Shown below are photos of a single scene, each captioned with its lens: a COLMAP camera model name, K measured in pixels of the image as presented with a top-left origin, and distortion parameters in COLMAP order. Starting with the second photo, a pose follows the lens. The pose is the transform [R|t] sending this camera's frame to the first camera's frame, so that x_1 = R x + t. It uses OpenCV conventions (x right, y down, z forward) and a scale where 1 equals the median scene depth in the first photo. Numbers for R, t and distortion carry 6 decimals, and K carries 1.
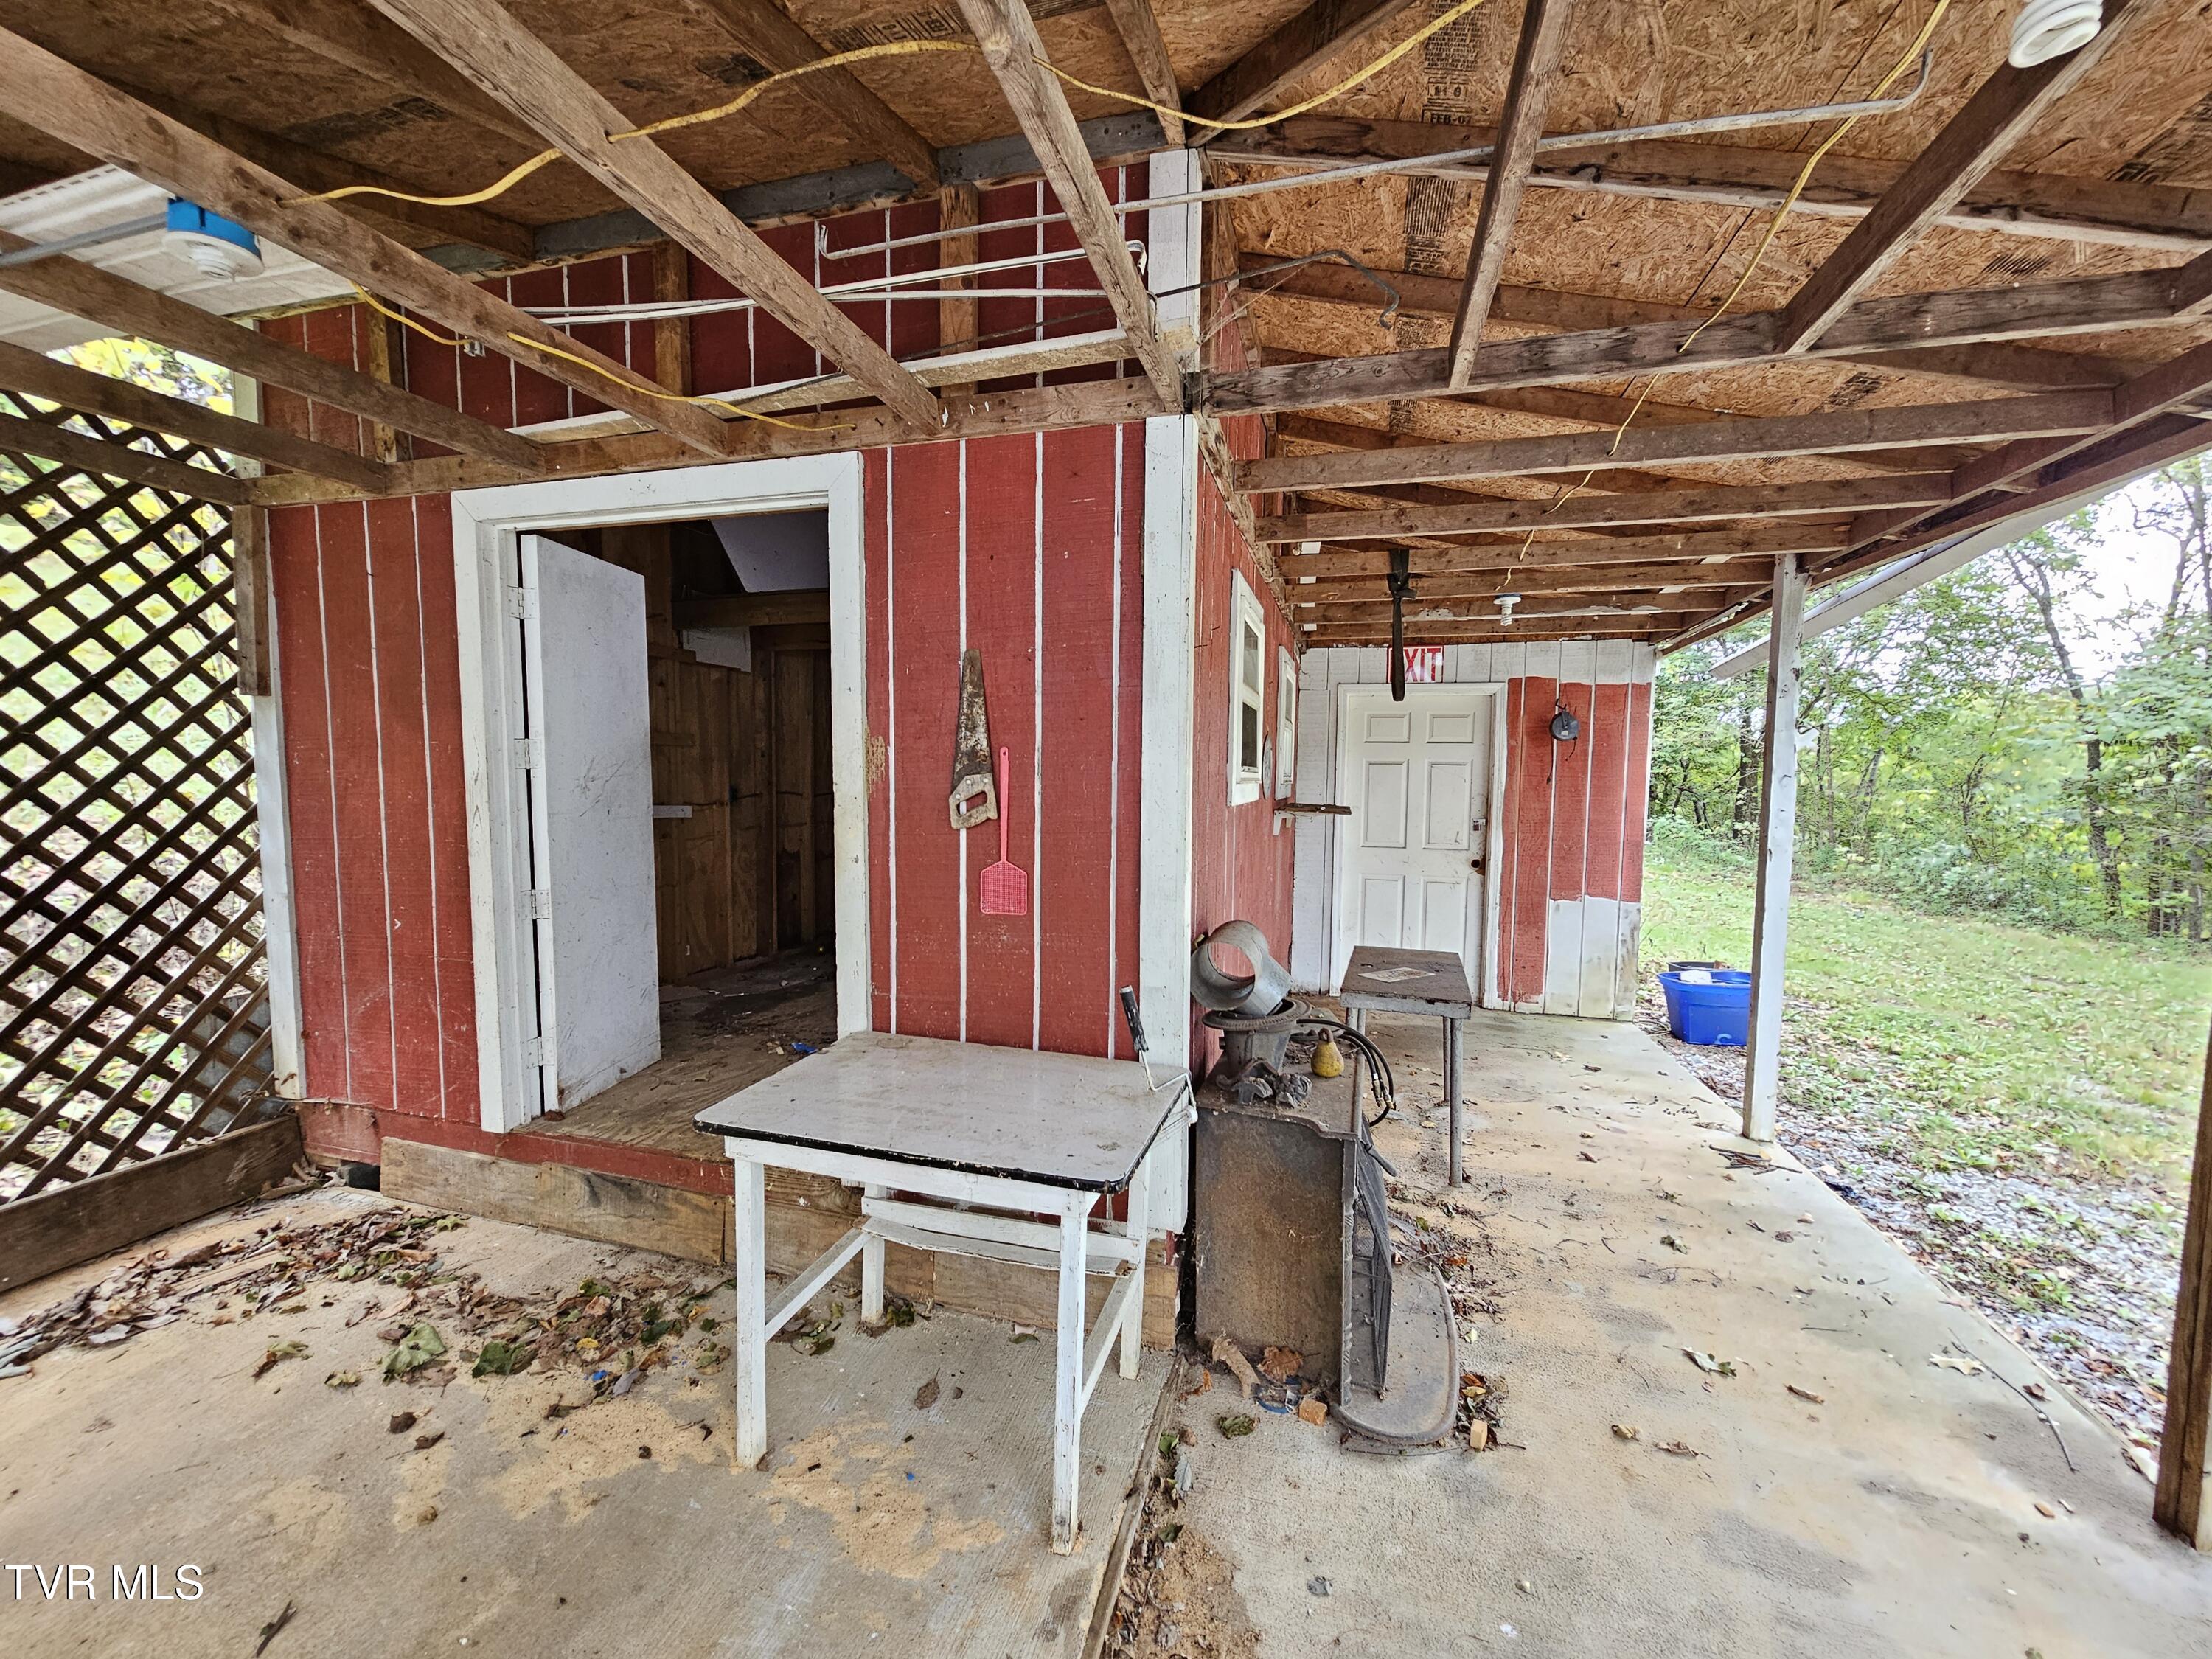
lens RADIAL K [[908.0, 0, 1102.4], [0, 908.0, 834.0], [0, 0, 1]] dist [0.003294, -0.000592]
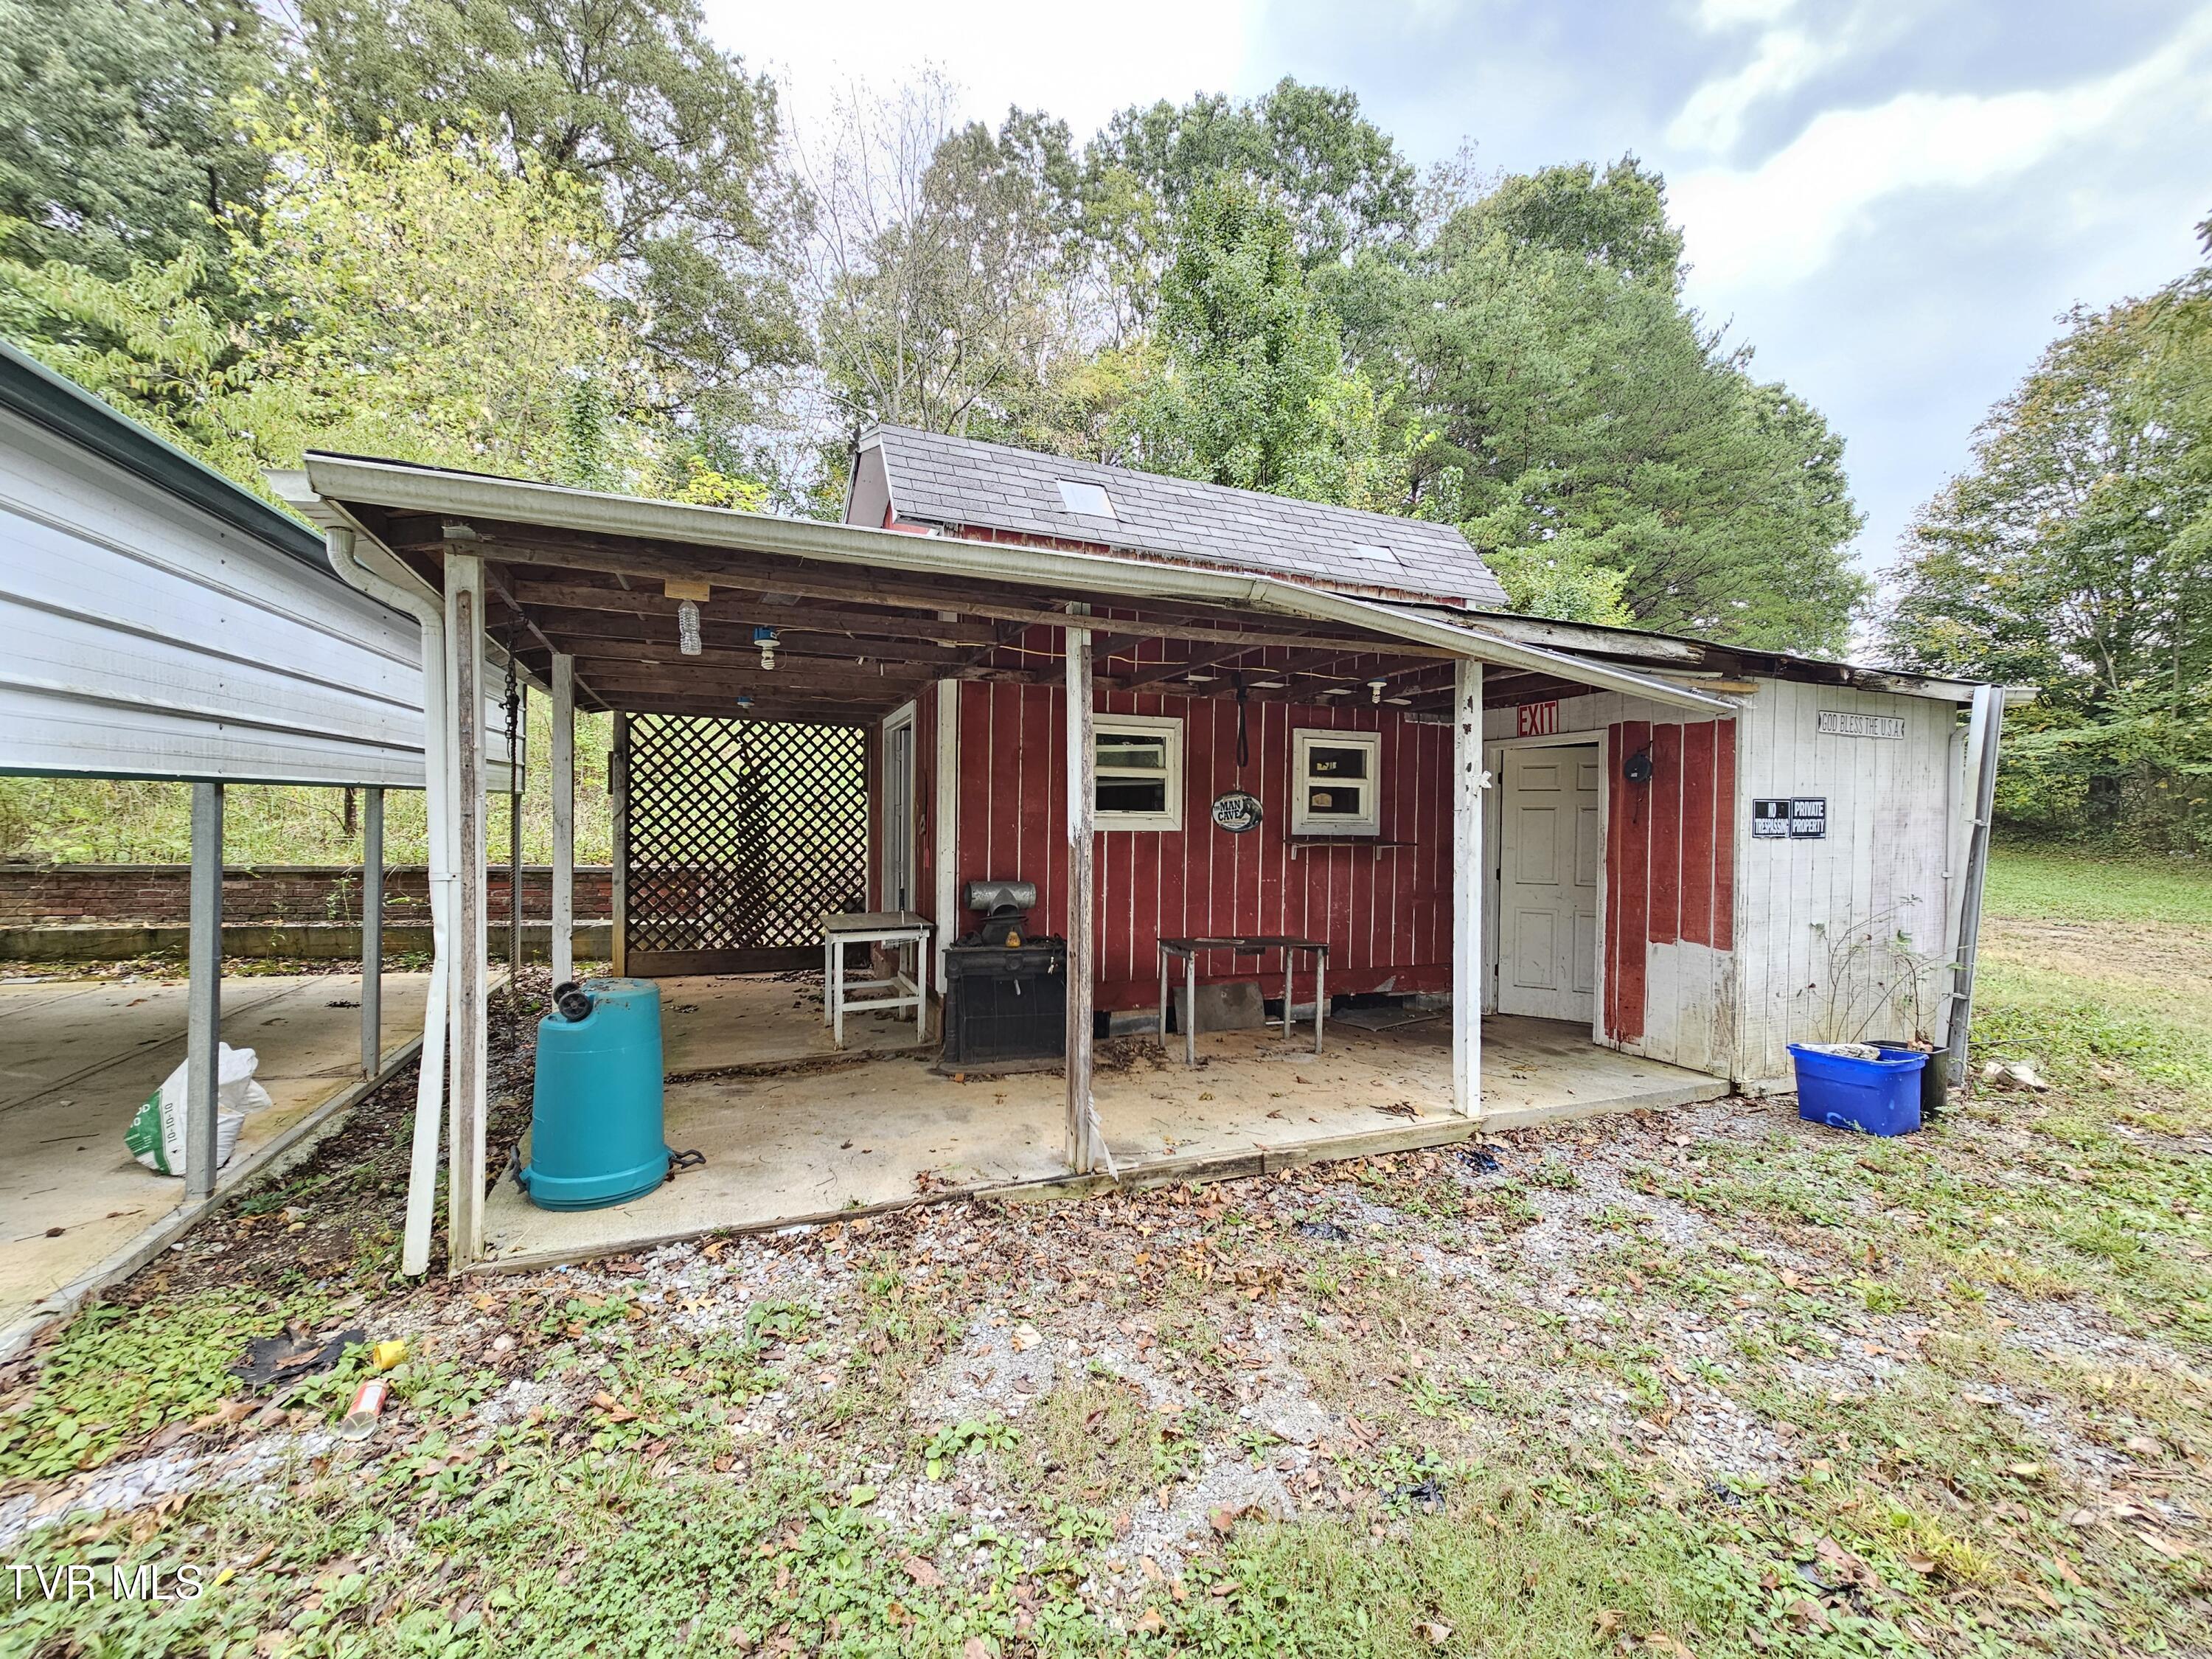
lens RADIAL K [[908.0, 0, 1097.7], [0, 908.0, 831.9], [0, 0, 1]] dist [0.003294, -0.000592]
pose [[0.617647, 0.000469, -0.786456, 1.333939], [-0.055587, 0.997525, -0.043061, 0.042800], [0.784489, 0.070313, 0.616144, -0.140426]]
